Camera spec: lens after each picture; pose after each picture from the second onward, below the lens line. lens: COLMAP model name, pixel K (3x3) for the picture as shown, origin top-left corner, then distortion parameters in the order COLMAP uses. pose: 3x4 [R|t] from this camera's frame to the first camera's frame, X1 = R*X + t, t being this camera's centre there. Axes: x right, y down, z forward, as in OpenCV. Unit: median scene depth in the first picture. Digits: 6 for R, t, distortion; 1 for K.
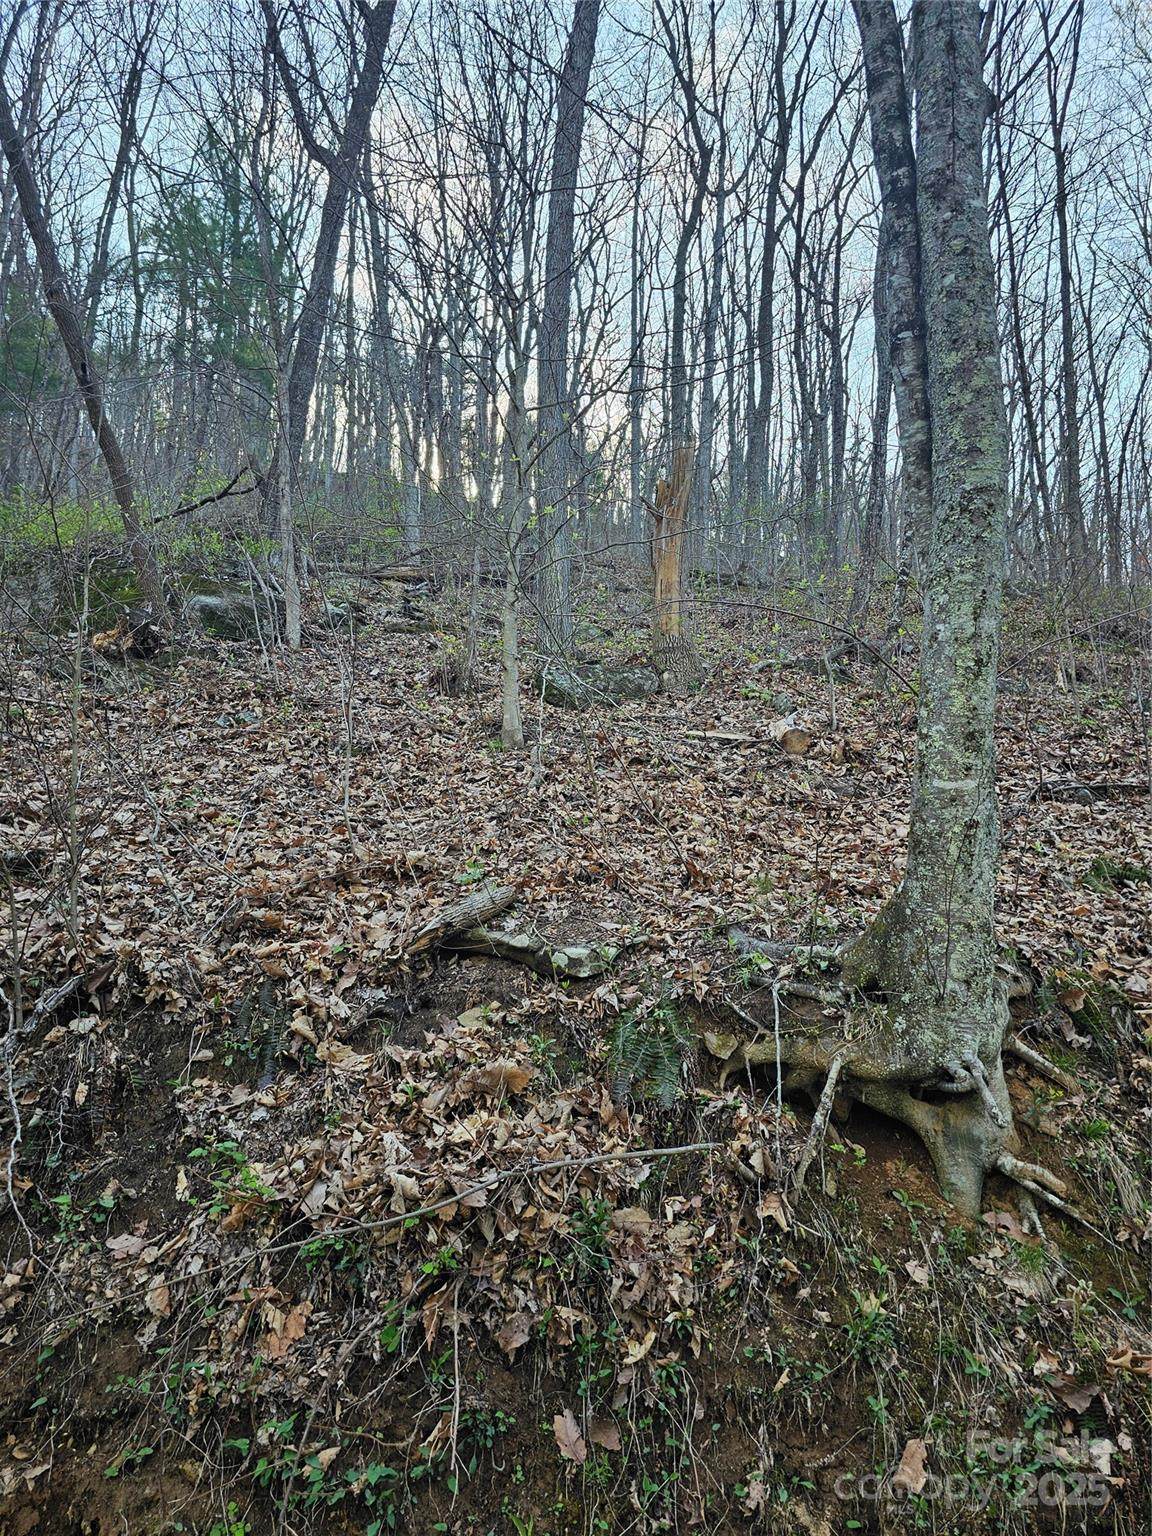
lens RADIAL K [[1127.2, 0, 575.3], [0, 1127.2, 767.5], [0, 0, 1]] dist [0.035705, -0.001529]
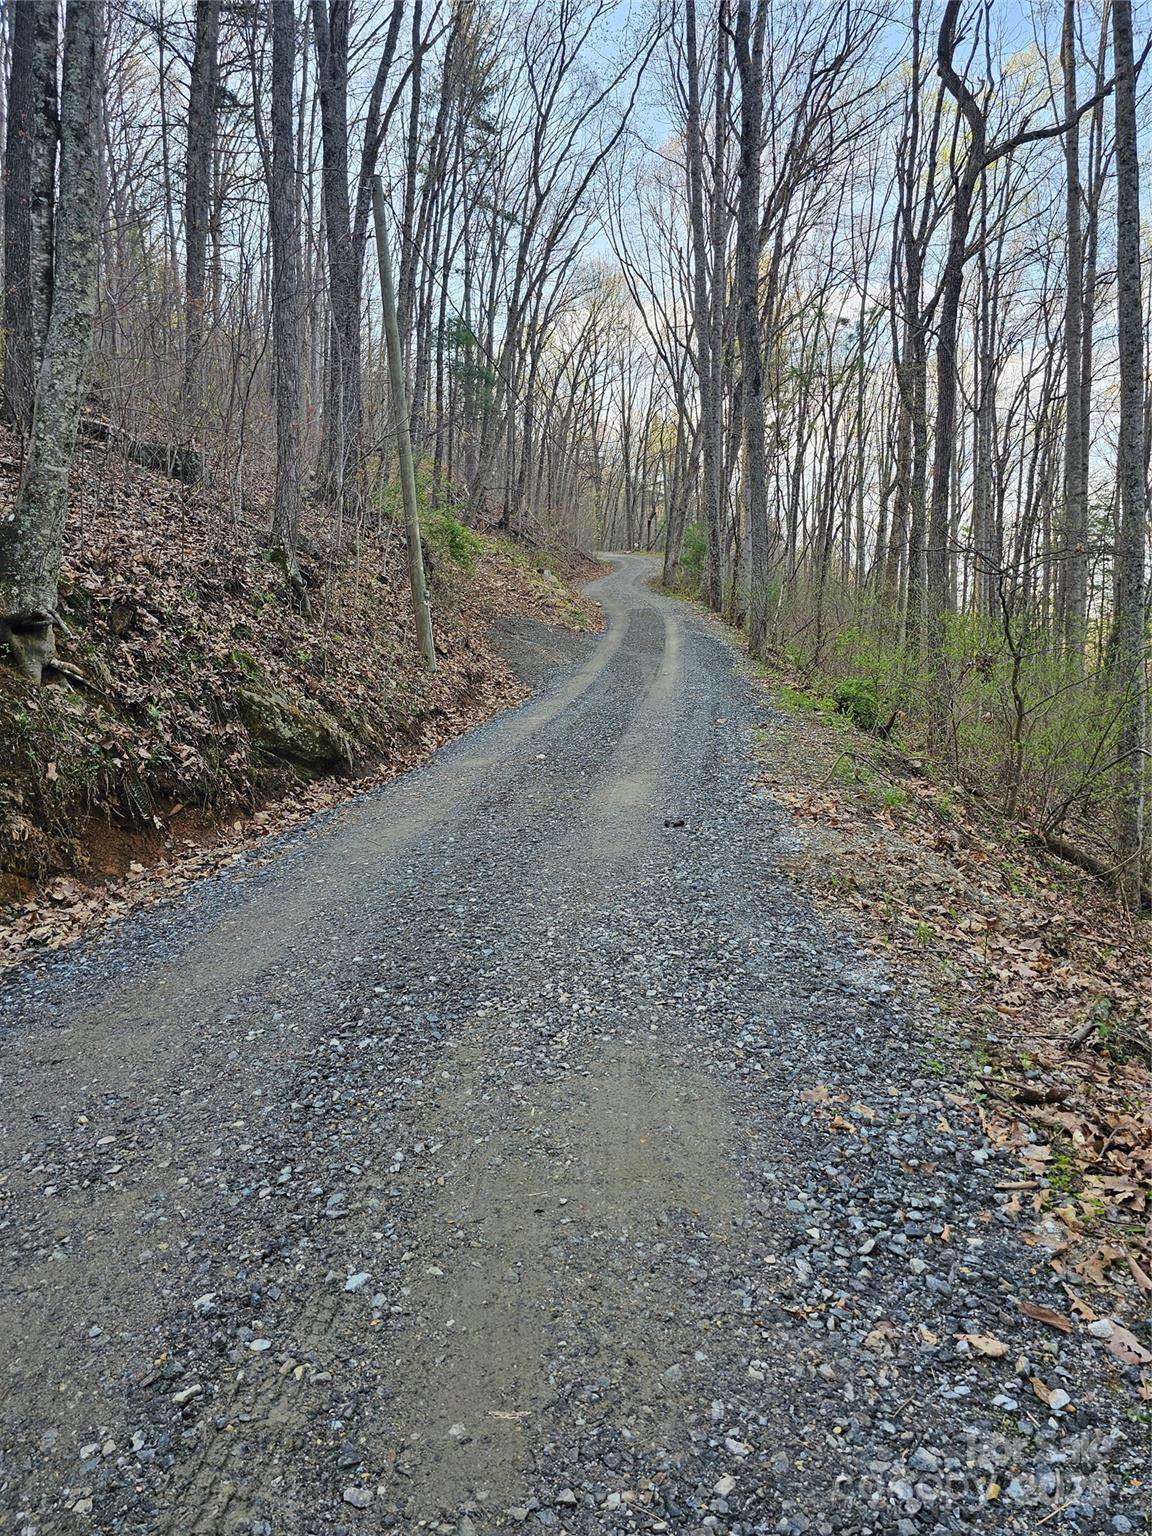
lens RADIAL K [[1127.2, 0, 575.5], [0, 1127.2, 764.8], [0, 0, 1]] dist [0.035705, -0.001529]
pose [[0.435442, -0.053510, 0.898625, -1.048905], [-0.192160, 0.969699, 0.150856, 0.041360], [-0.879468, -0.238369, 0.411966, -0.694304]]
